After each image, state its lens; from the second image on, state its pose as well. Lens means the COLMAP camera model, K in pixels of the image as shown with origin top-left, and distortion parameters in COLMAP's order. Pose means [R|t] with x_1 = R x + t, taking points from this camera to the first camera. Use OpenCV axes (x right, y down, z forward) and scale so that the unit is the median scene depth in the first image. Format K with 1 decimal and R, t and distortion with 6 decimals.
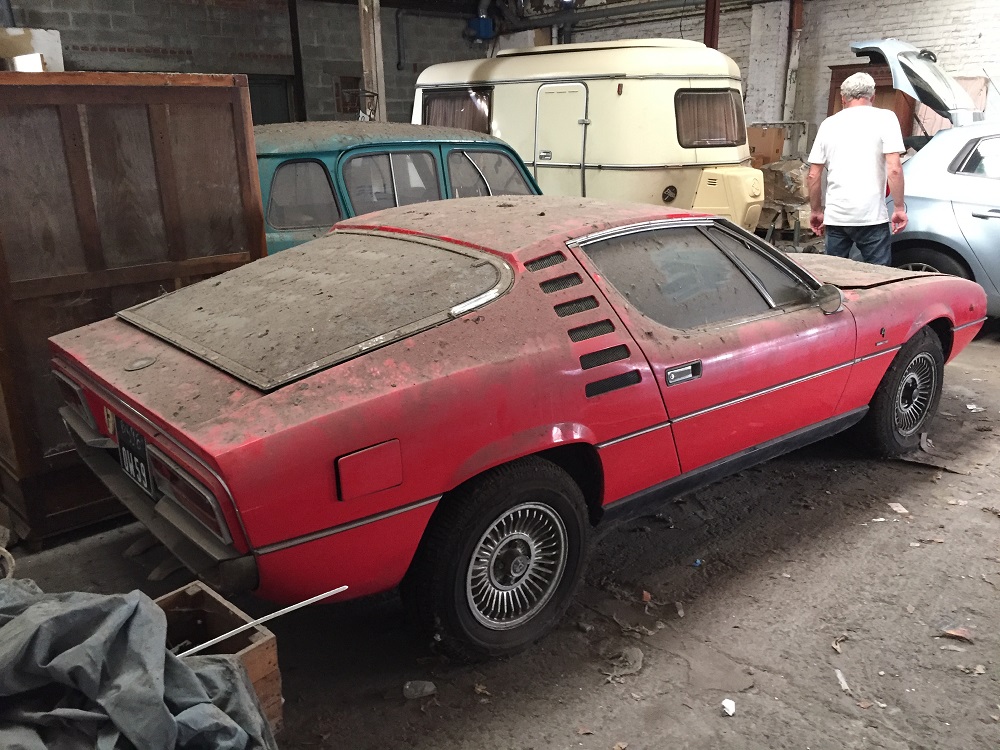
lens RADIAL K [[850.8, 0, 499.2], [0, 850.8, 380.8], [0, 0, 1]] dist [0.015991, -0.028435]
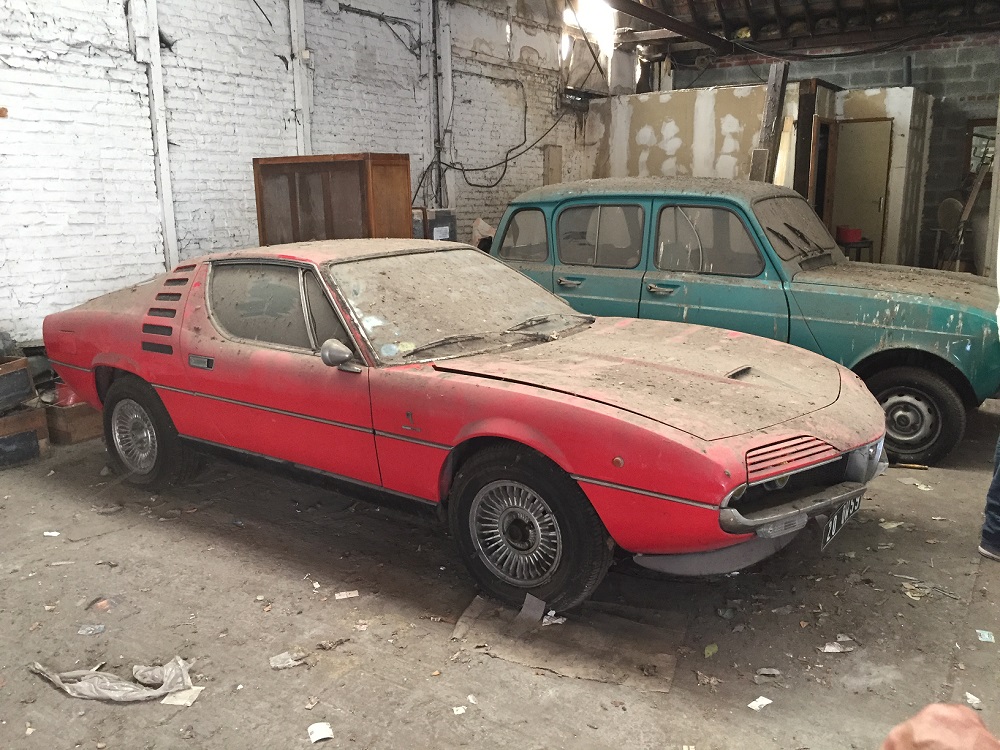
lens RADIAL K [[850.8, 0, 499.1], [0, 850.8, 372.5], [0, 0, 1]] dist [0.015991, -0.028435]
pose [[0.267086, 0.214640, -0.939465, 1.491131], [-0.267264, 0.953136, 0.141782, -0.287589], [0.925870, 0.213217, 0.311935, 0.914890]]
